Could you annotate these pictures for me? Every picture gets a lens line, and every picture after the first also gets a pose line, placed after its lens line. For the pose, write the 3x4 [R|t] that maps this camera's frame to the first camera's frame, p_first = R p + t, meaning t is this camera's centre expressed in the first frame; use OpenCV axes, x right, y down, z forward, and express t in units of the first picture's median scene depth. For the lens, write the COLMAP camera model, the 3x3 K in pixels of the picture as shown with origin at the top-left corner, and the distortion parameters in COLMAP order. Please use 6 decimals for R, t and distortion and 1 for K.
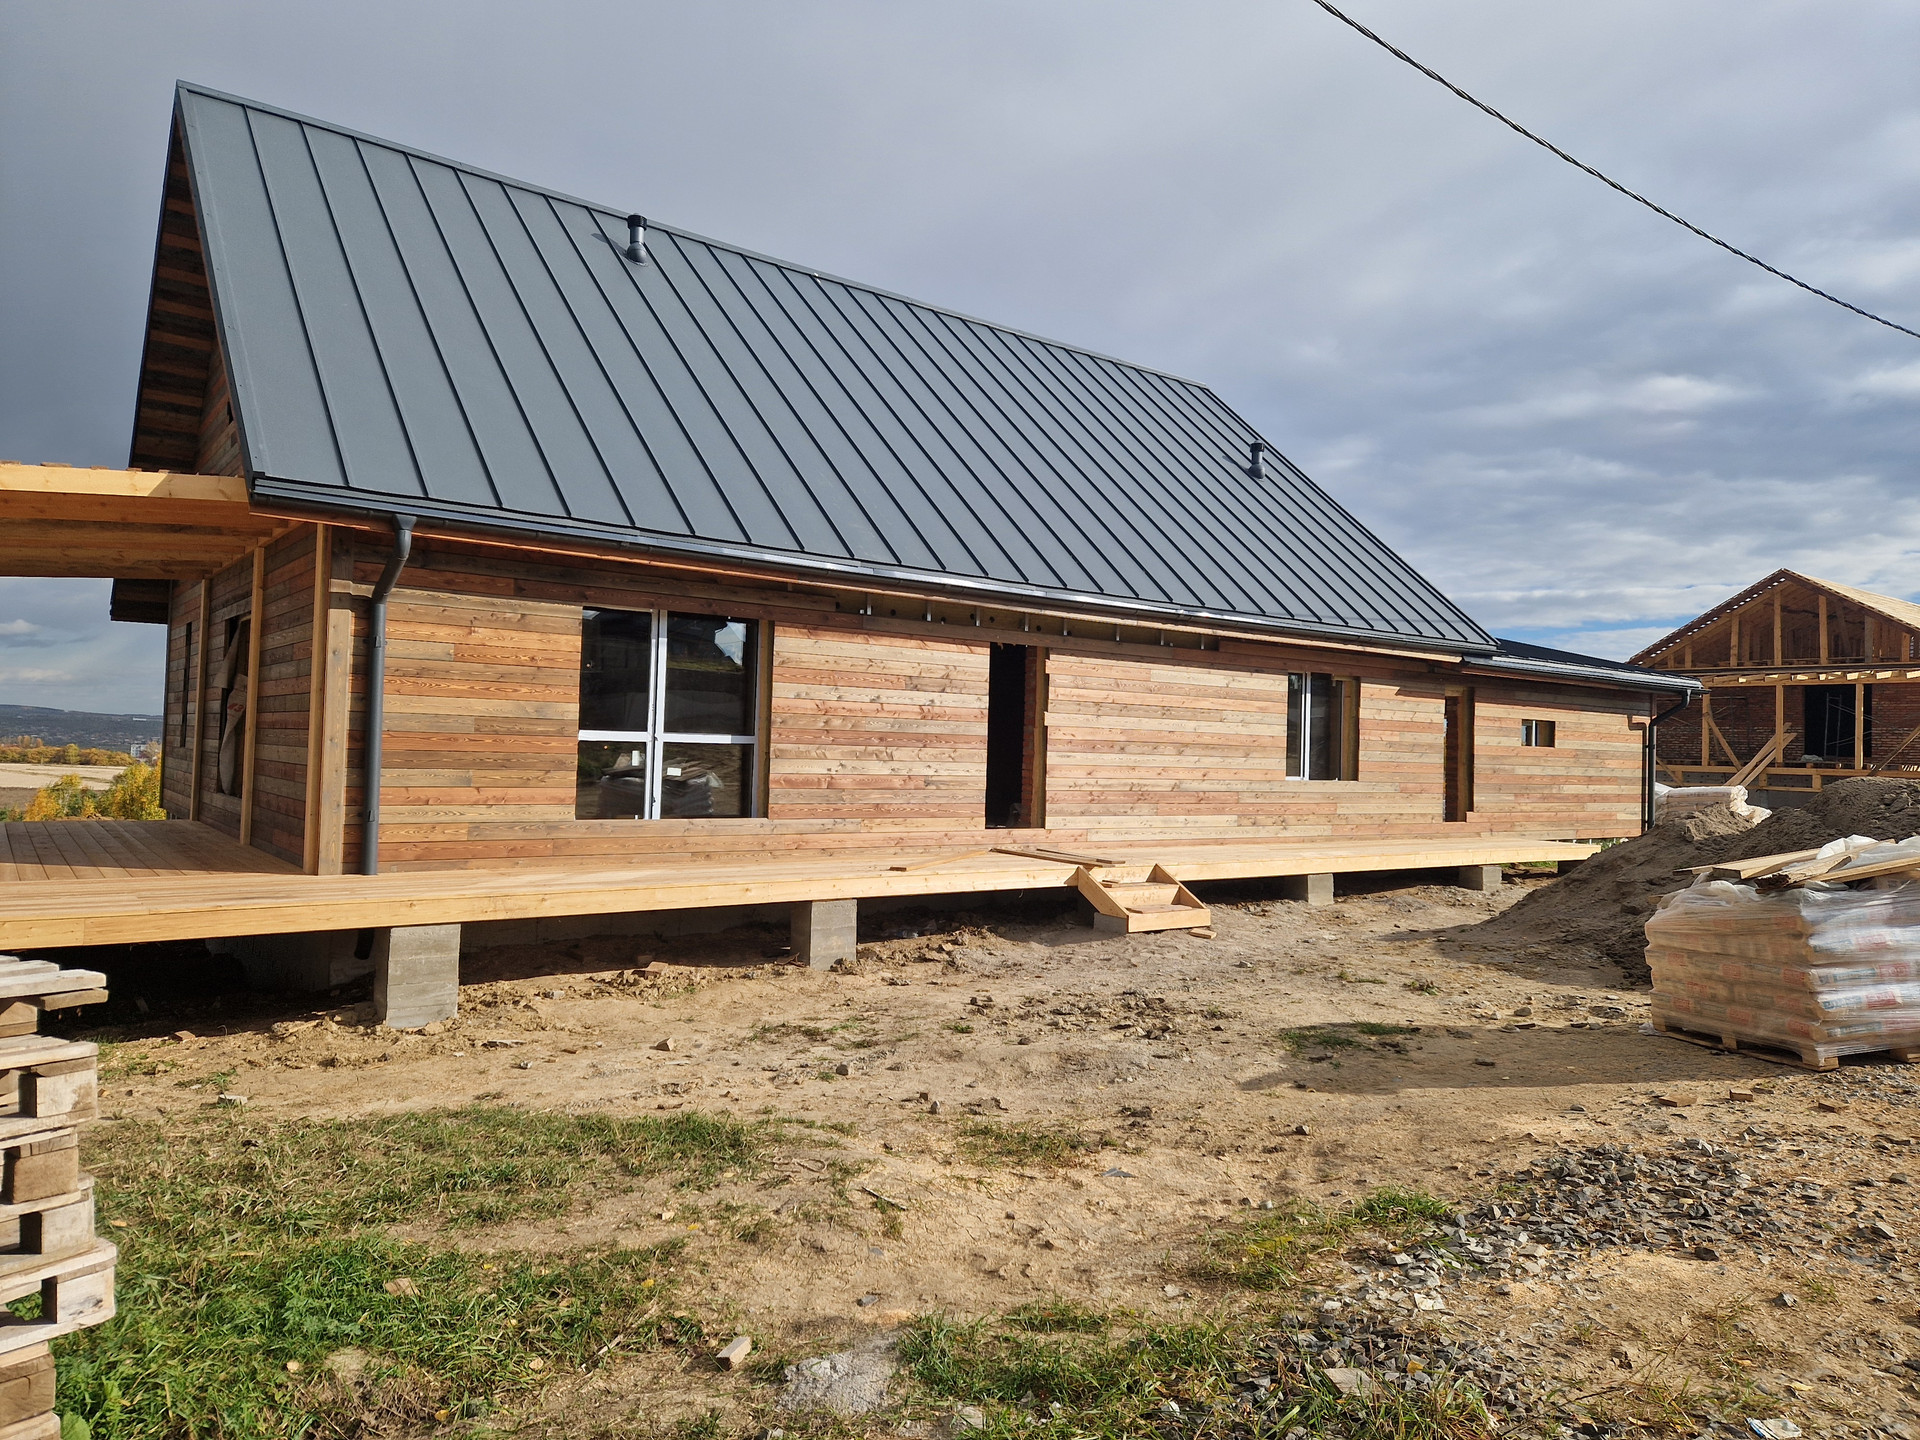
lens RADIAL K [[1264.5, 0, 951.2], [0, 1264.5, 734.6], [0, 0, 1]] dist [0.066143, 0.002234]
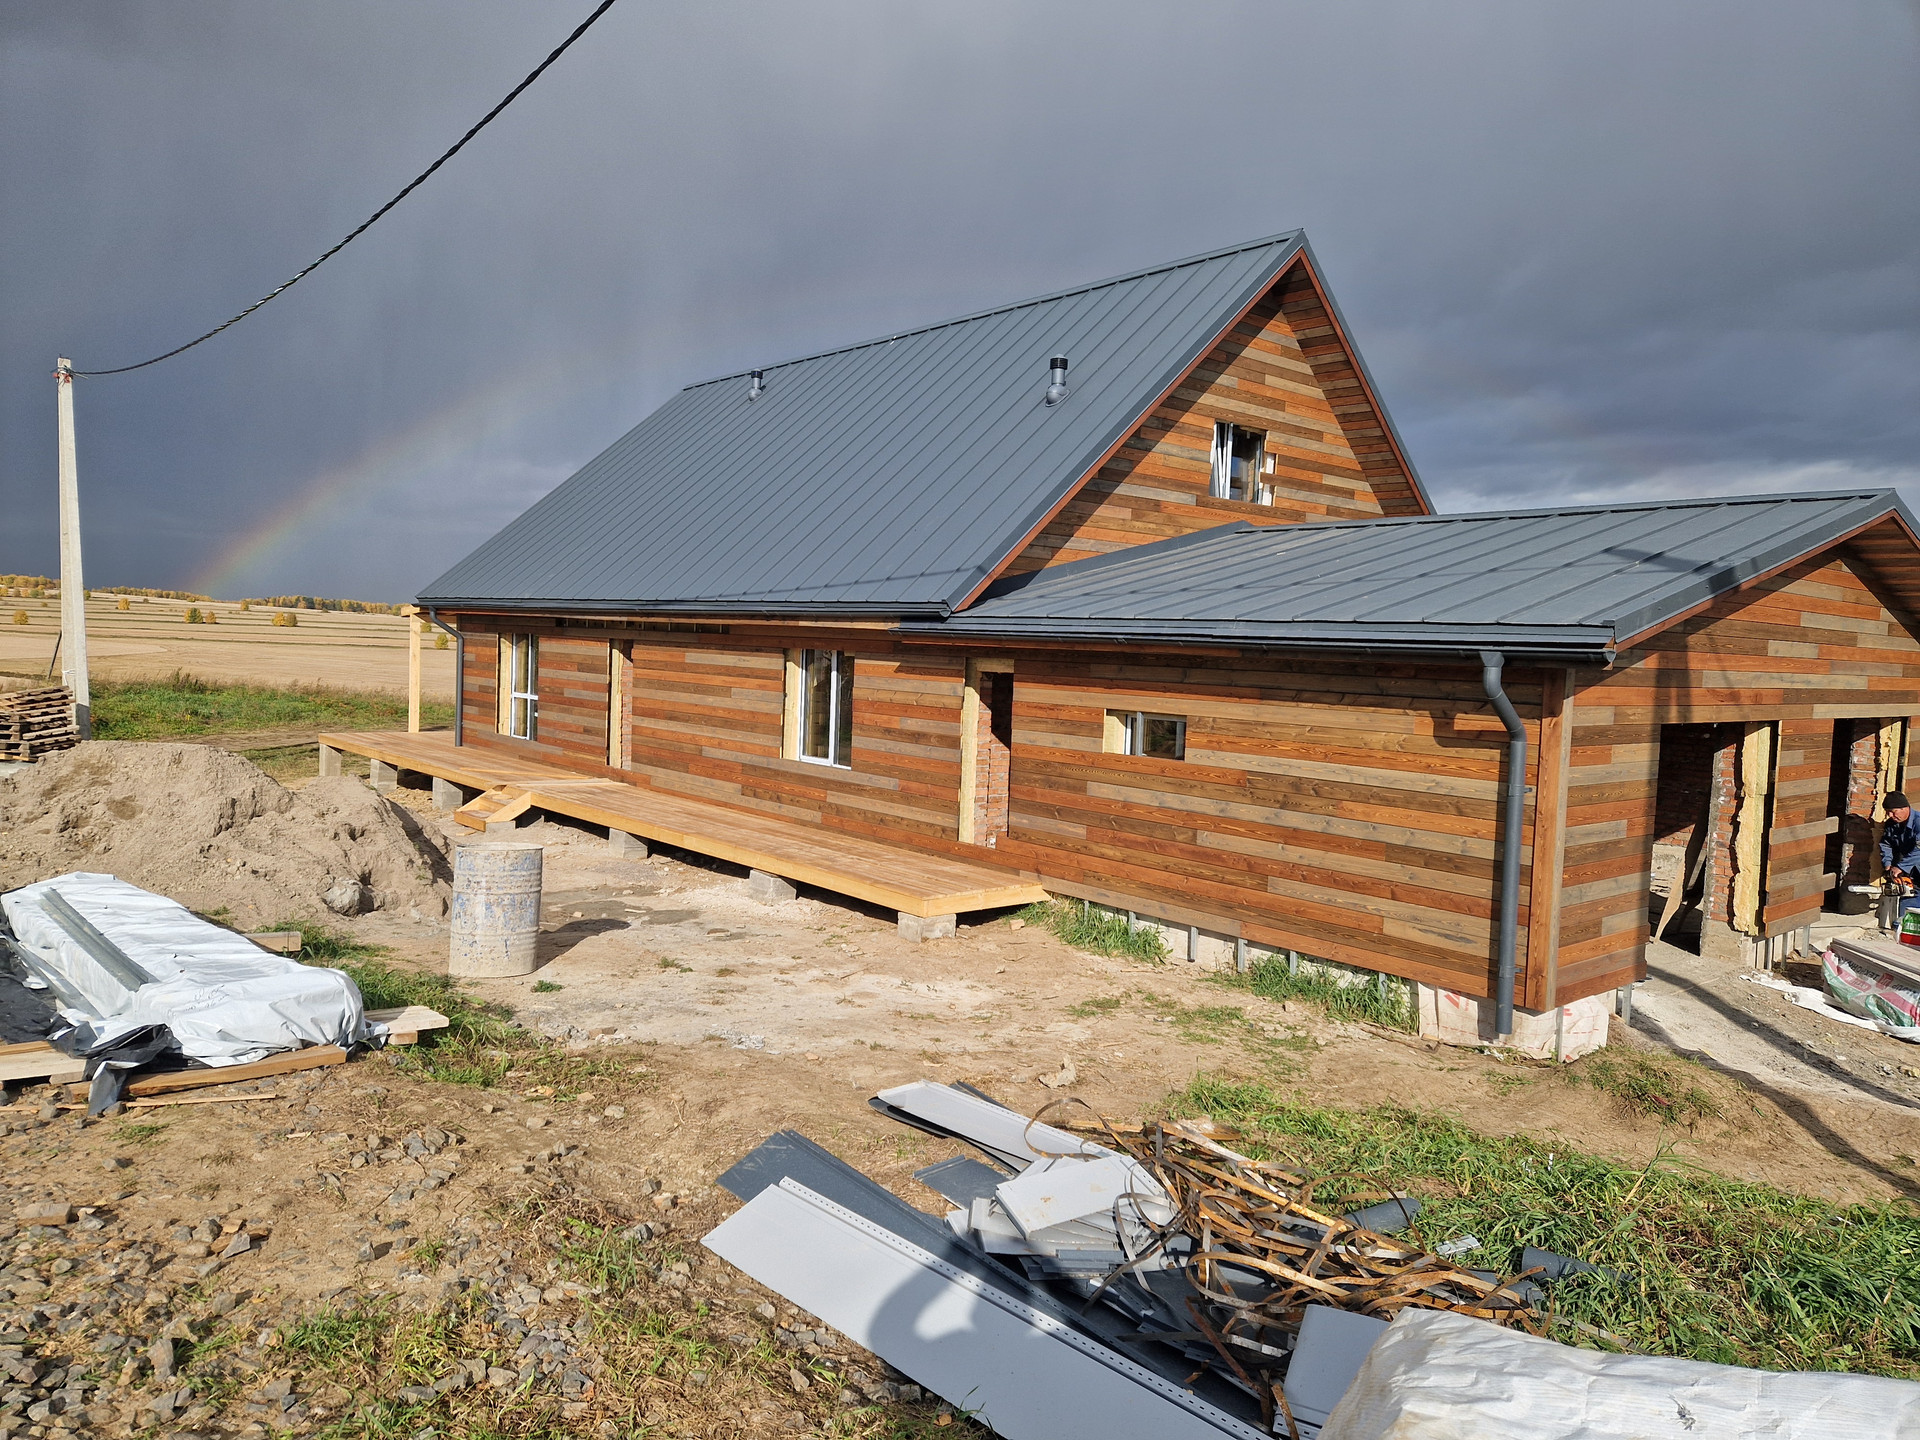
lens RADIAL K [[1264.7, 0, 955.9], [0, 1264.7, 718.0], [0, 0, 1]] dist [0.049494, 0.001917]
pose [[0.072526, 0.039816, -0.996571, 1.191802], [-0.017124, 0.999105, 0.038671, -0.034362], [0.997220, 0.014261, 0.073142, 1.003018]]
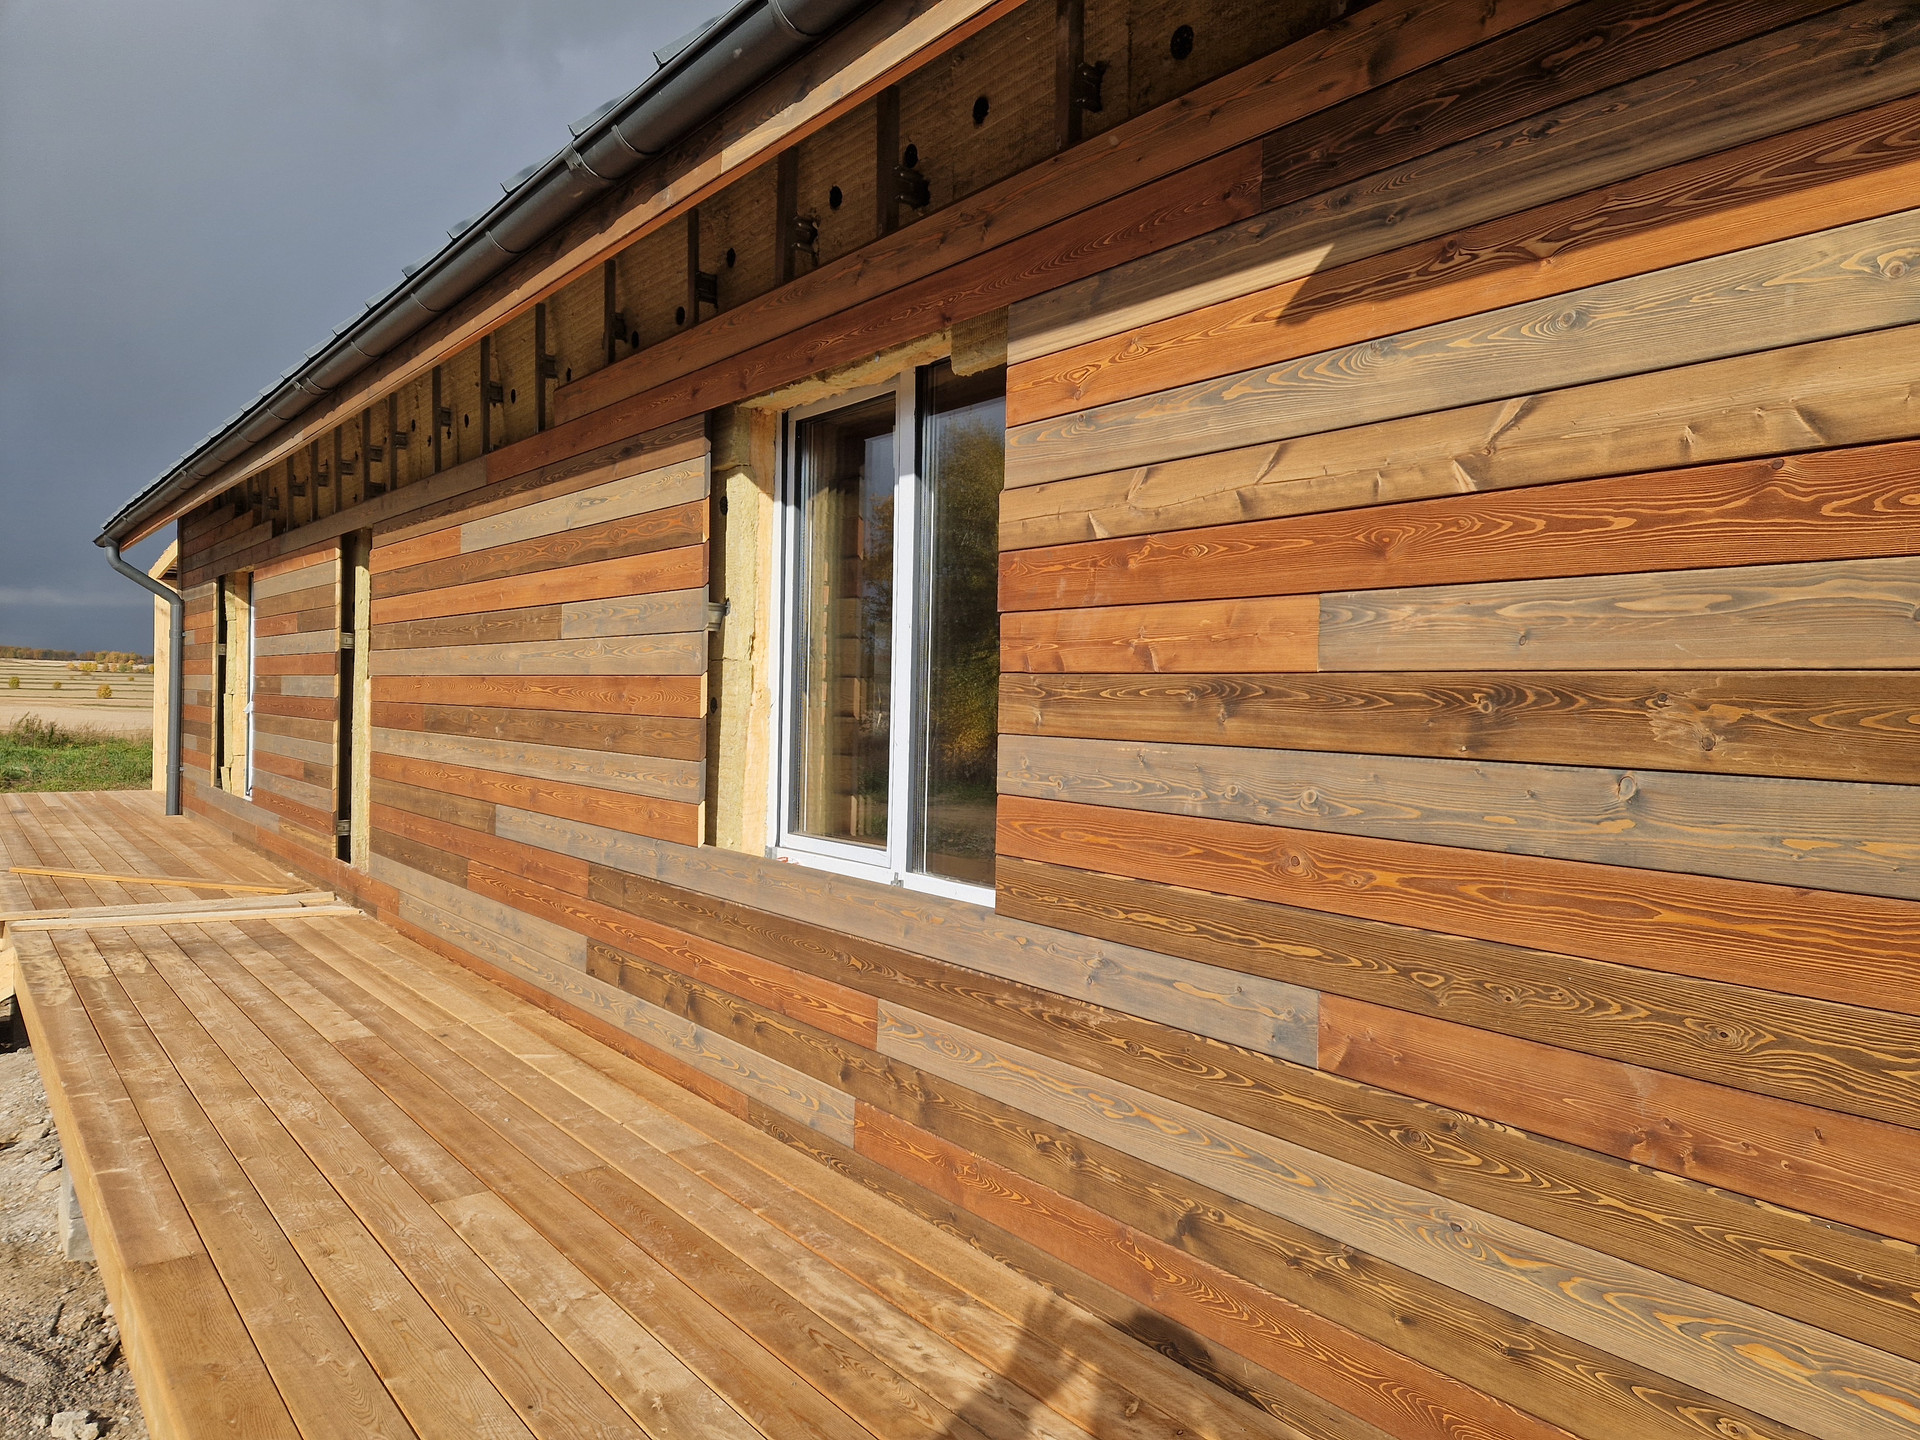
lens RADIAL K [[1264.7, 0, 963.6], [0, 1264.7, 719.6], [0, 0, 1]] dist [0.049494, 0.001917]
pose [[0.021383, -0.009293, -0.999728, 0.488251], [-0.003890, 0.999948, -0.009378, 0.012063], [0.999764, 0.004090, 0.021346, 0.987033]]
